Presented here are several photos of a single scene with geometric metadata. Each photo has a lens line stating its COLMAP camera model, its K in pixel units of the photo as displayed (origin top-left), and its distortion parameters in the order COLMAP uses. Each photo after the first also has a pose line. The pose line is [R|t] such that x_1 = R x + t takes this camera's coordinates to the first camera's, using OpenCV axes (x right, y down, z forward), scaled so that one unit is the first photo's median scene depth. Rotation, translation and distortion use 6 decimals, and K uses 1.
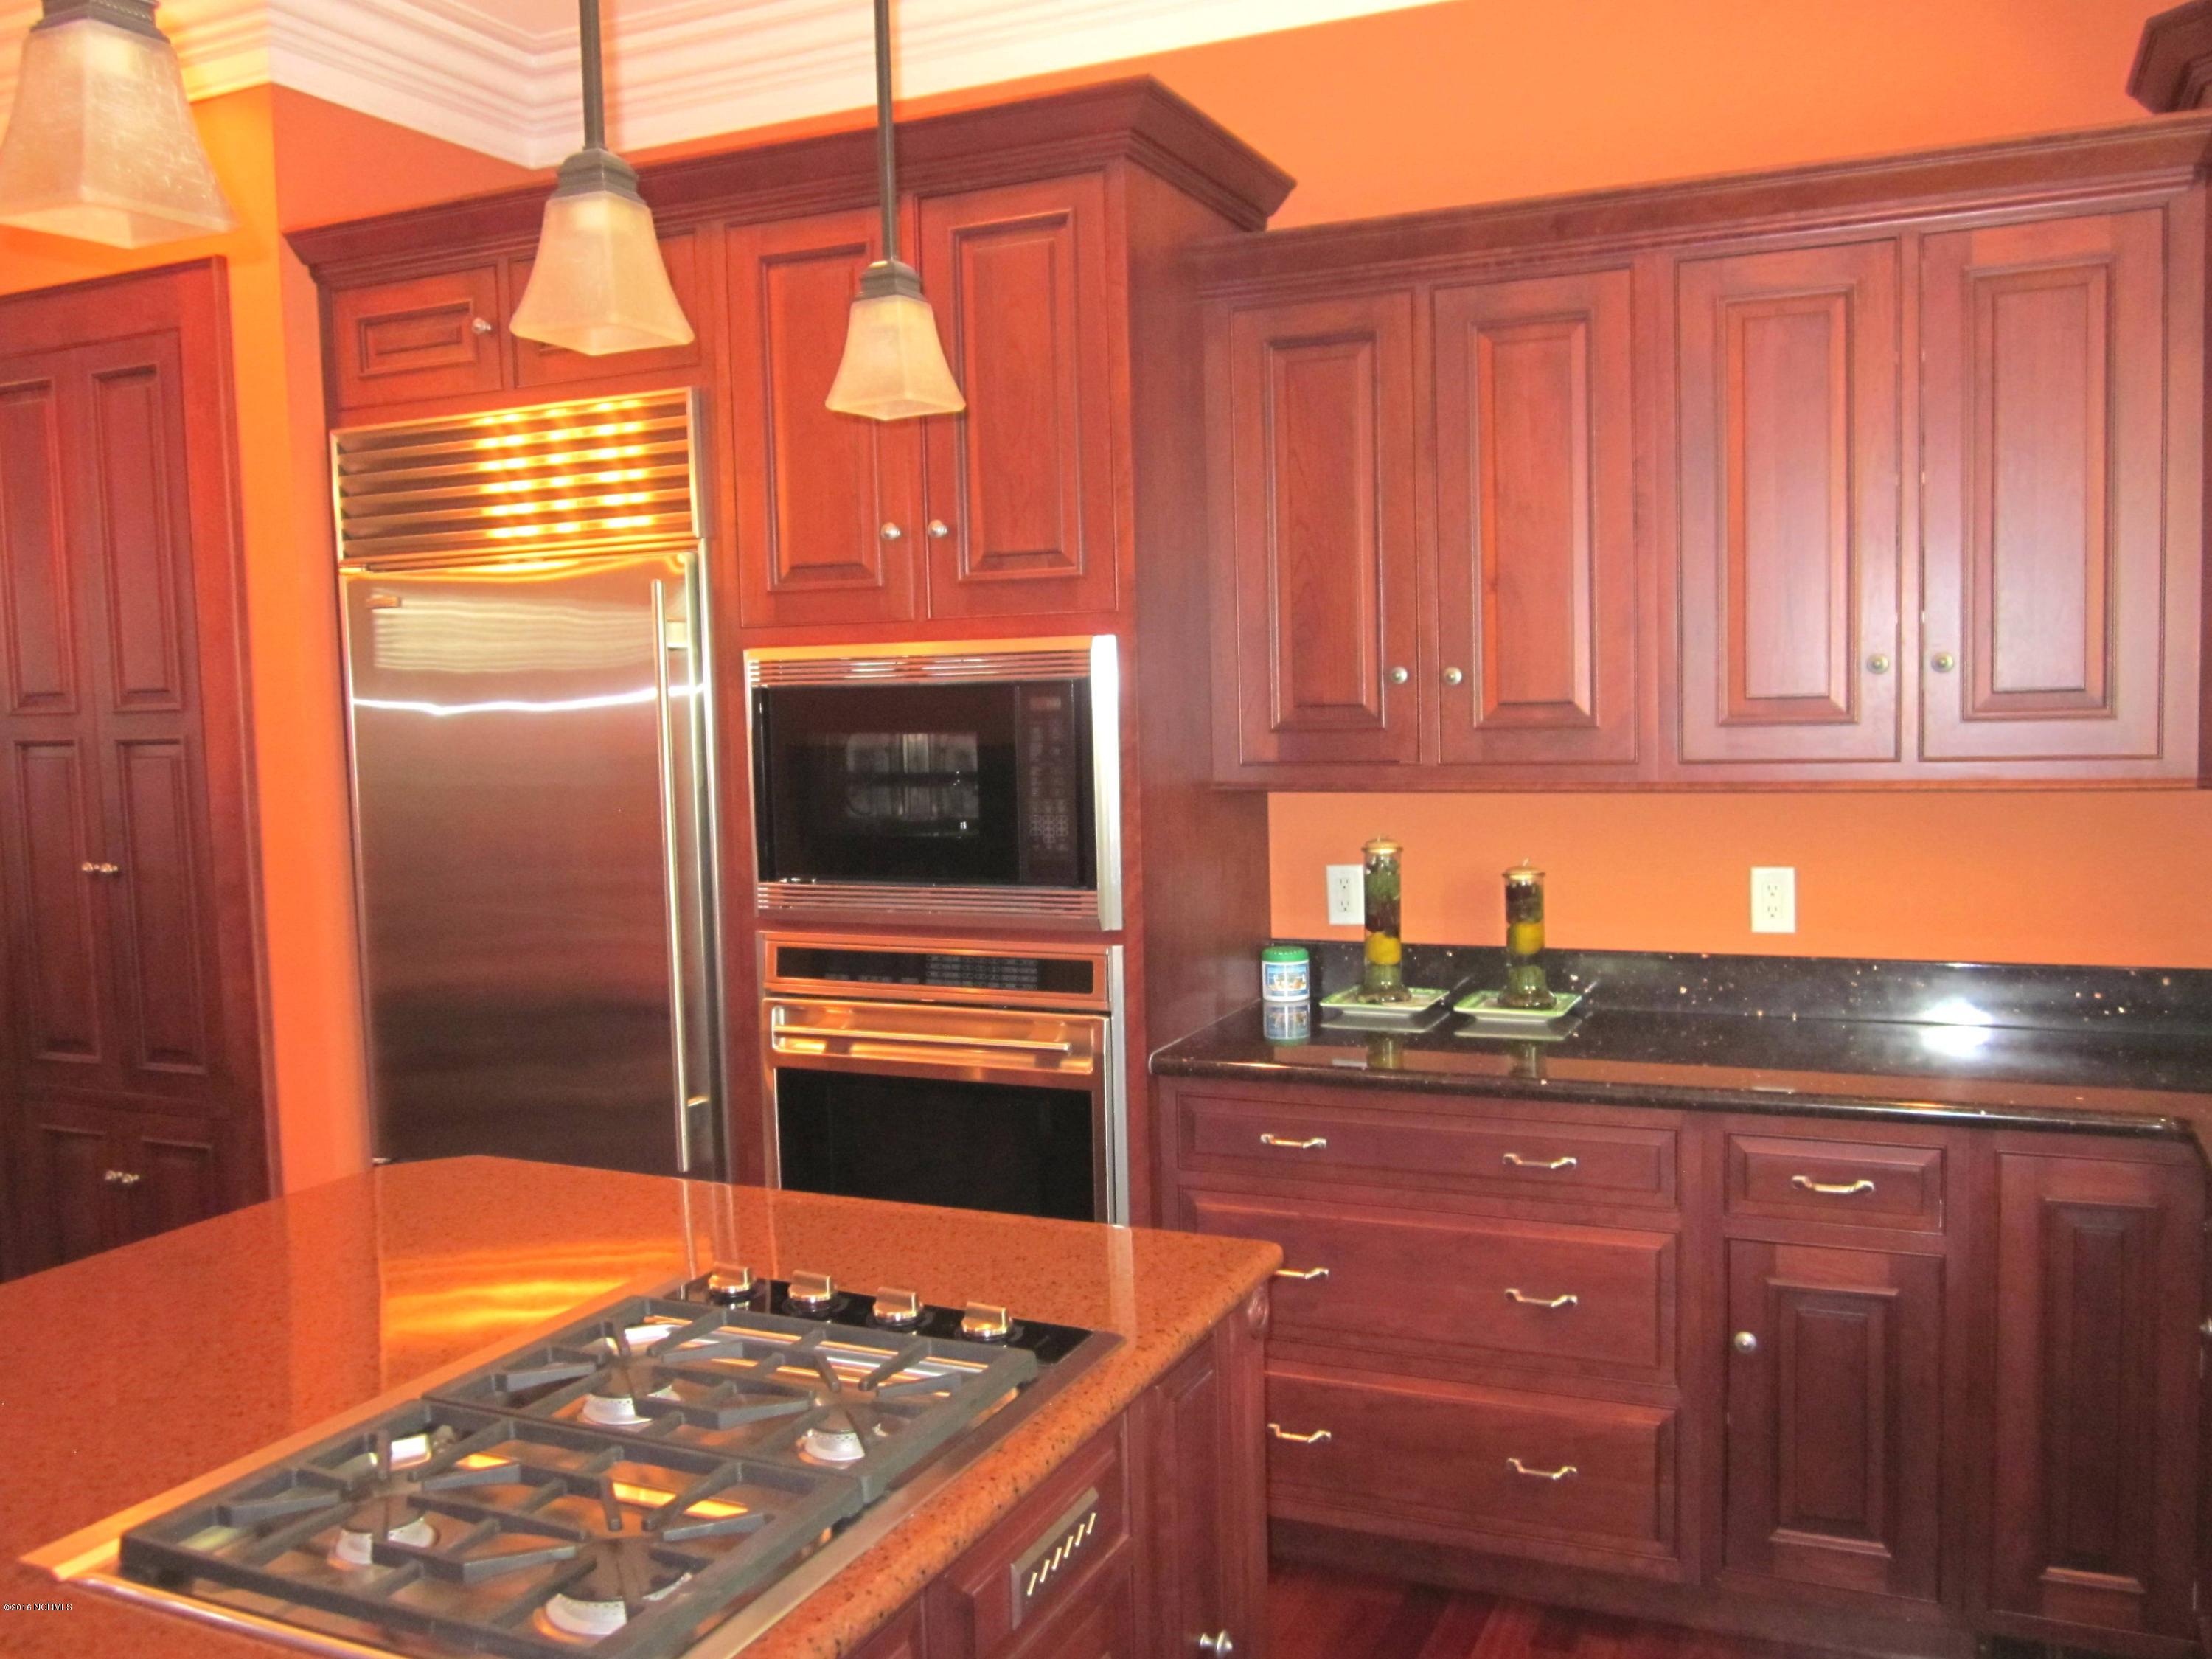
lens RADIAL K [[1850.7, 0, 1107.0], [0, 1850.7, 844.9], [0, 0, 1]] dist [0.005229, -0.059463]
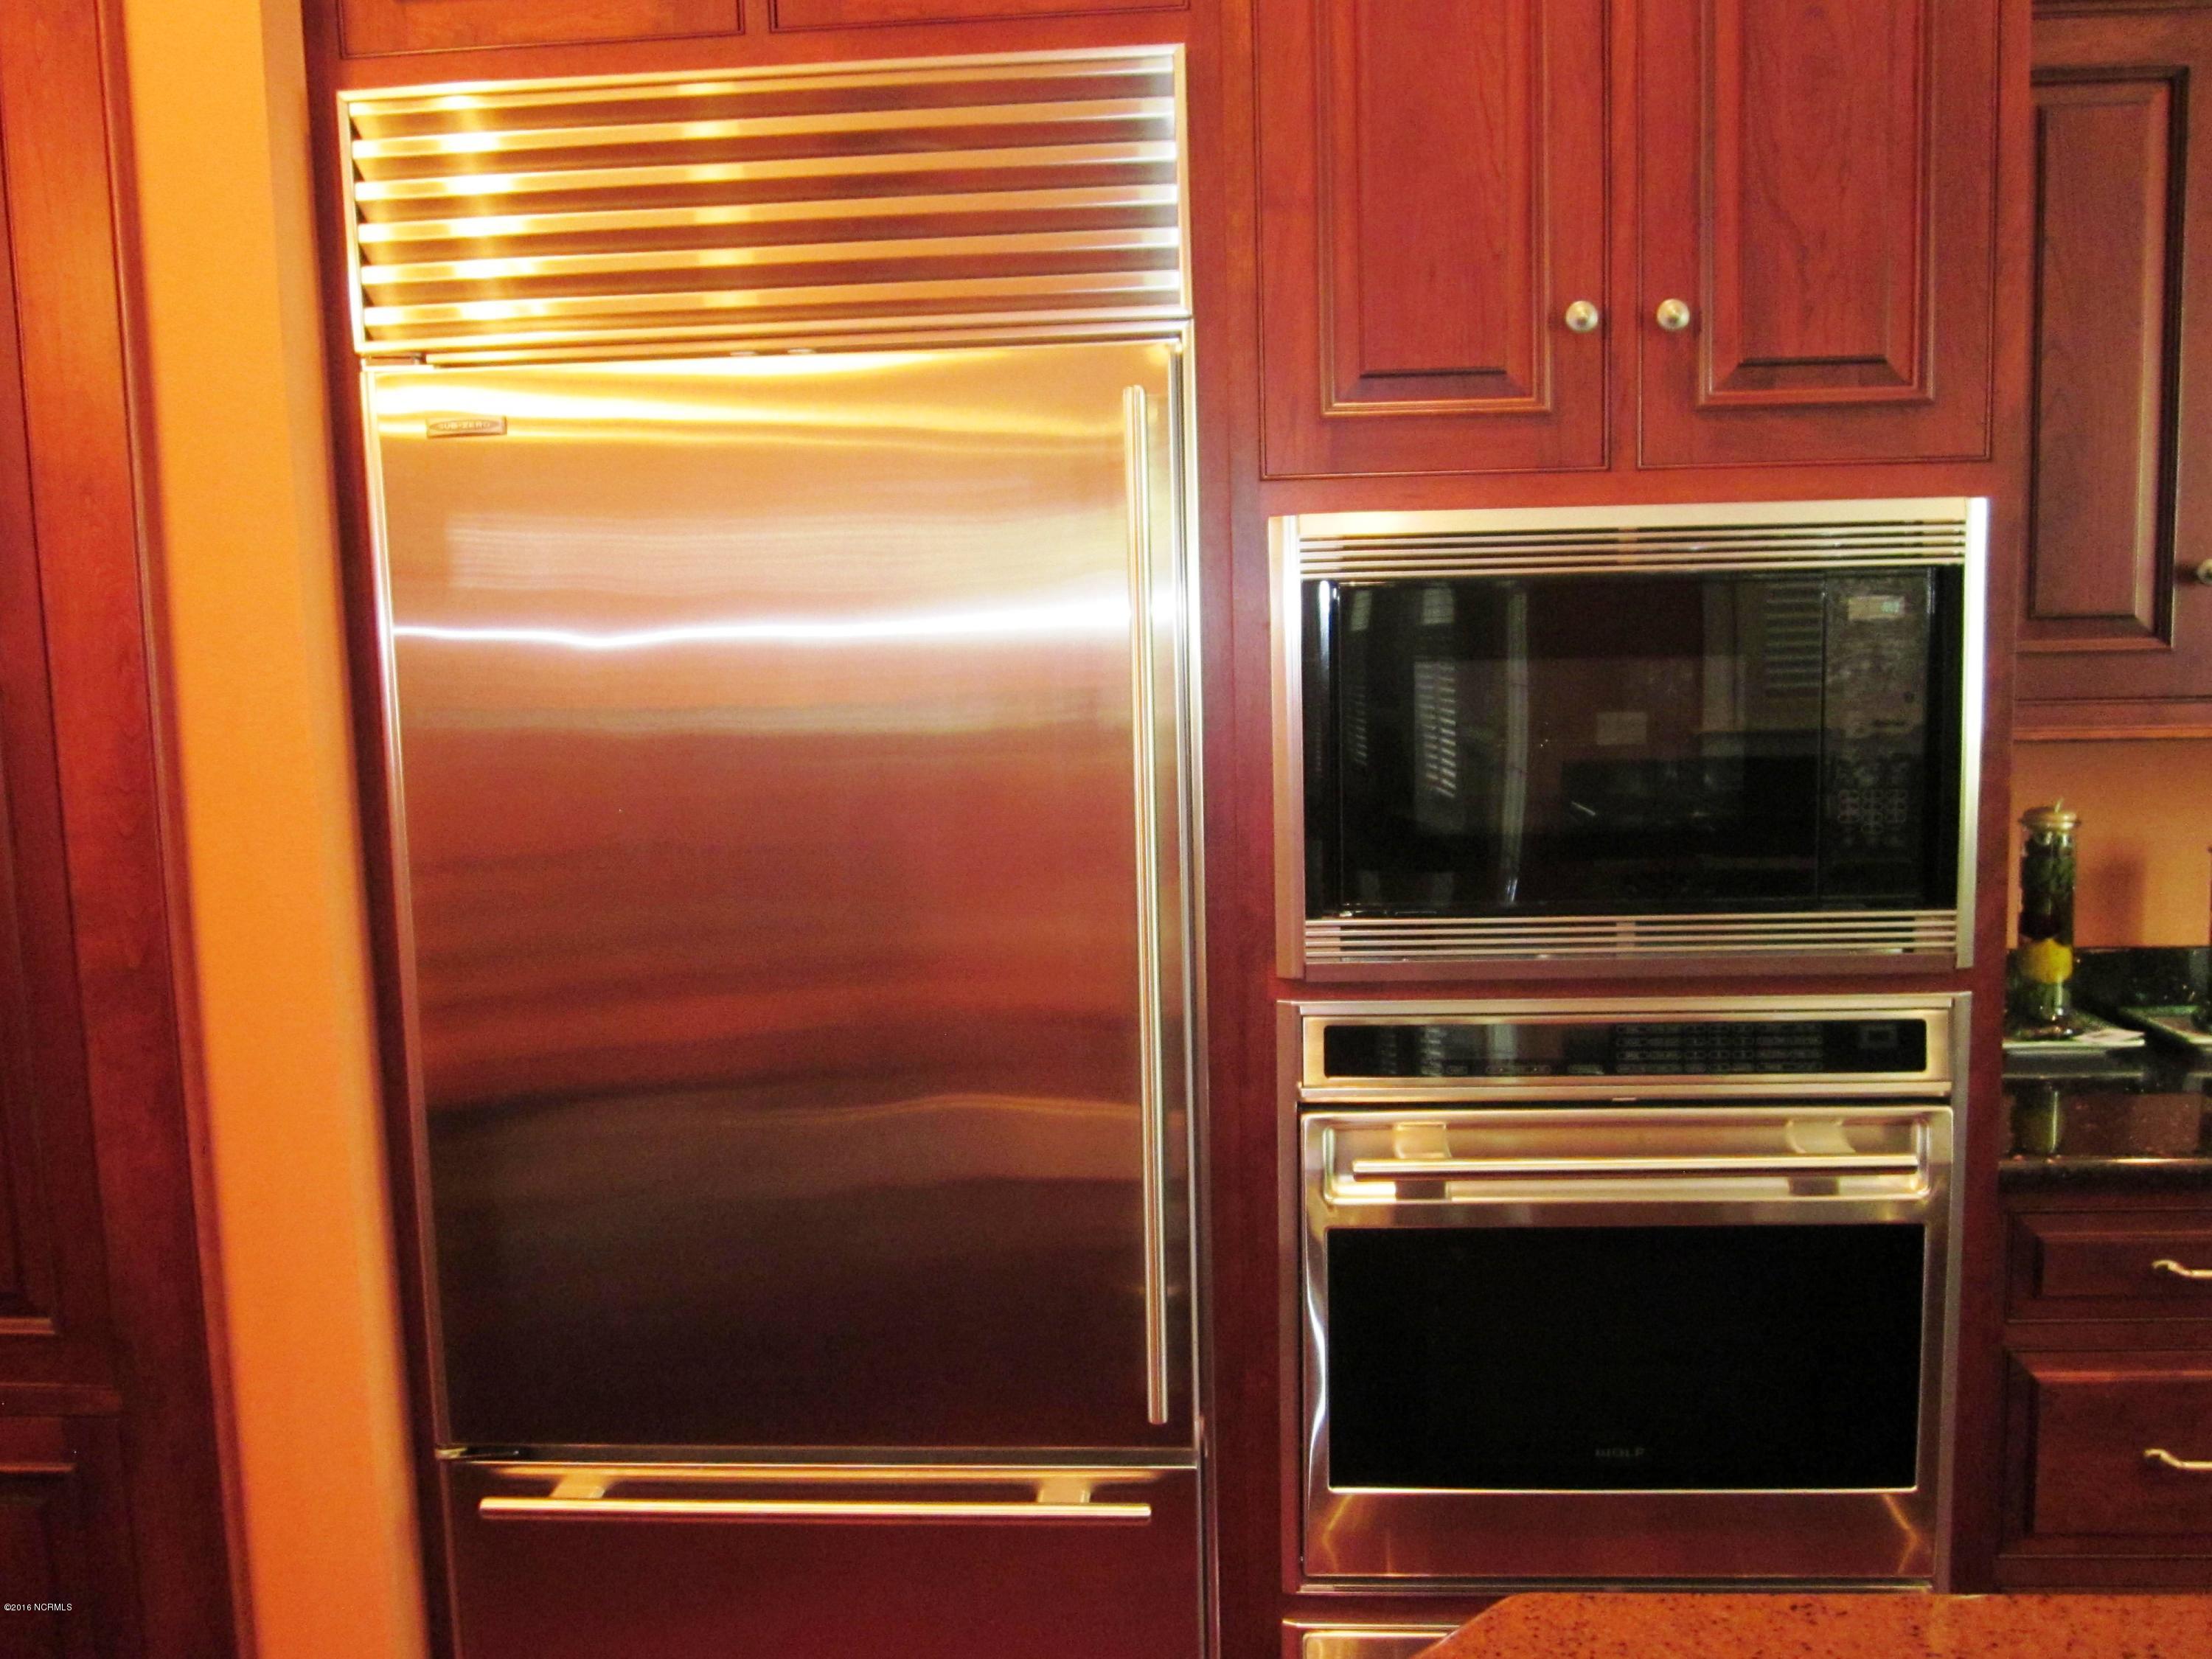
lens RADIAL K [[1850.7, 0, 1107.0], [0, 1850.7, 844.9], [0, 0, 1]] dist [0.005229, -0.059463]
pose [[0.933841, -0.042630, 0.355140, -0.470076], [0.033168, 0.998915, 0.032691, -0.025277], [-0.356148, -0.018749, 0.934241, 0.495795]]
